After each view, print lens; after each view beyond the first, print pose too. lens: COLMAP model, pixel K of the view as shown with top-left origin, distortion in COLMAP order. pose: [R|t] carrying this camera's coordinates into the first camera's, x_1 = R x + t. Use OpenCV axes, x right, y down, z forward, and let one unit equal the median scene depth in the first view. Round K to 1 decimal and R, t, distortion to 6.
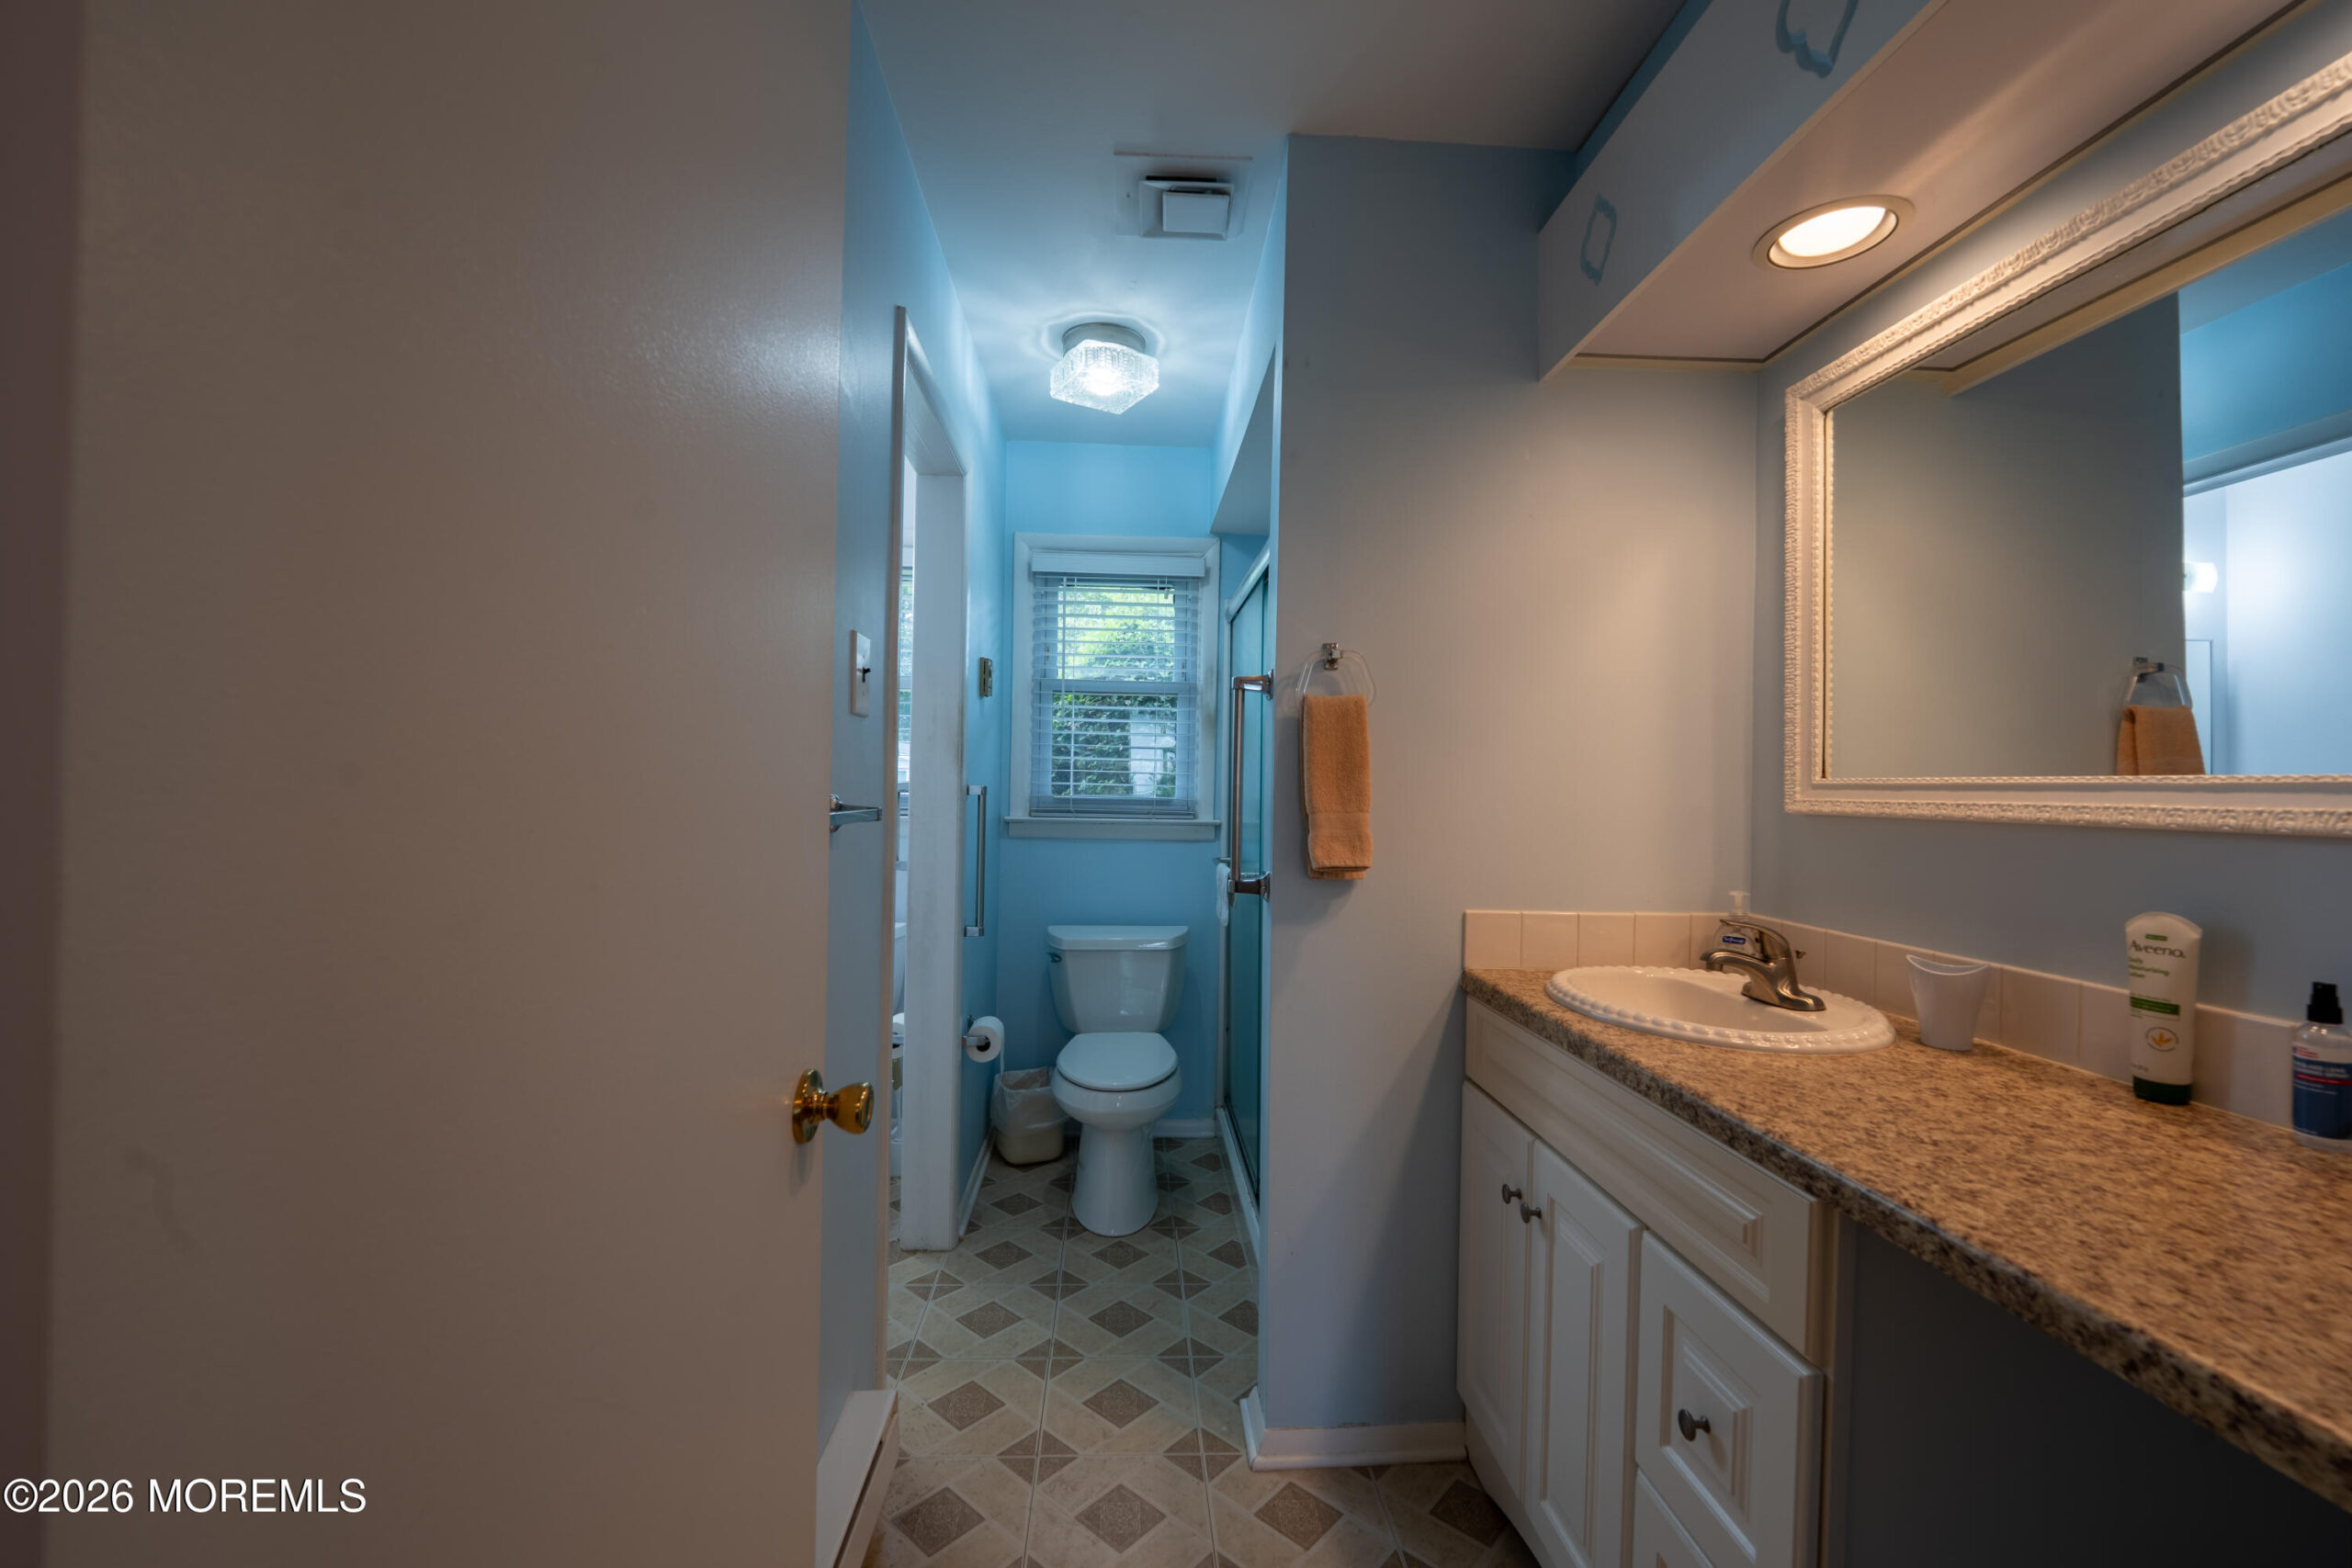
lens RADIAL K [[951.4, 0, 1174.9], [0, 951.4, 788.1], [0, 0, 1]] dist [-0.010846, -0.001340]
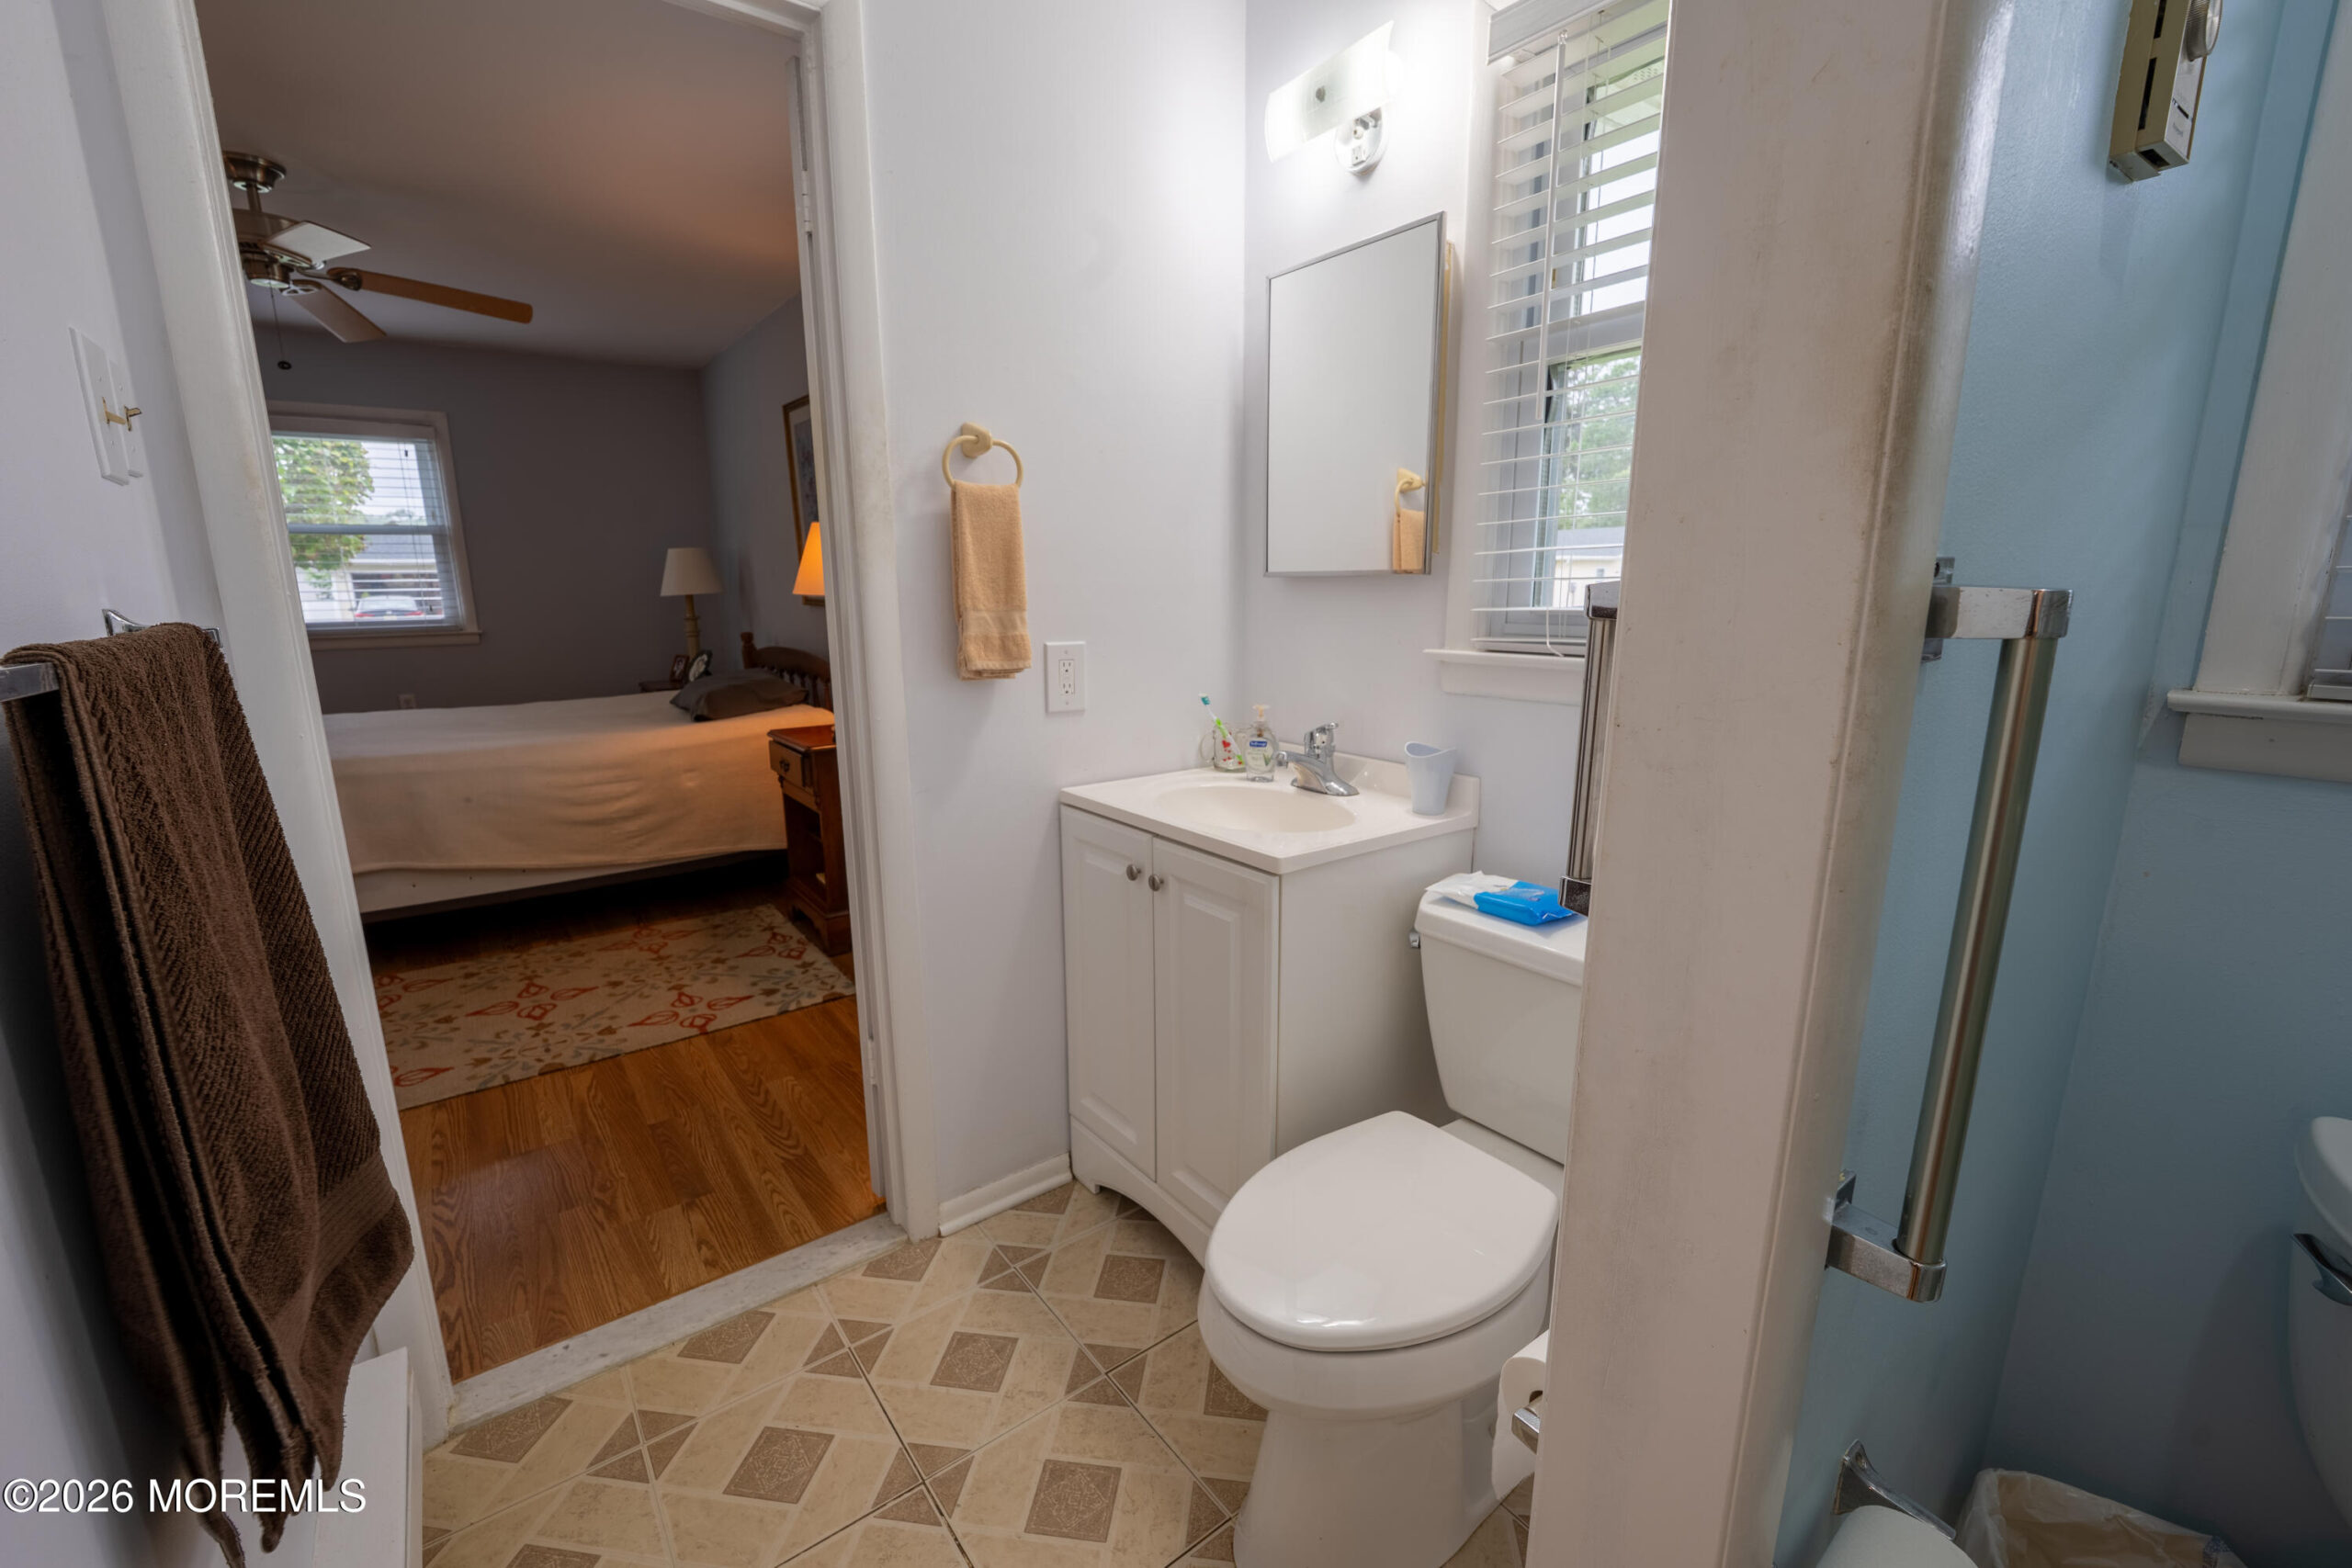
lens RADIAL K [[951.4, 0, 1174.0], [0, 951.4, 785.1], [0, 0, 1]] dist [-0.010846, -0.001340]
pose [[0.561274, 0.153319, -0.813305, -0.143314], [0.022173, 0.979553, 0.199960, -0.005316], [0.827333, -0.130266, 0.546399, 0.758665]]
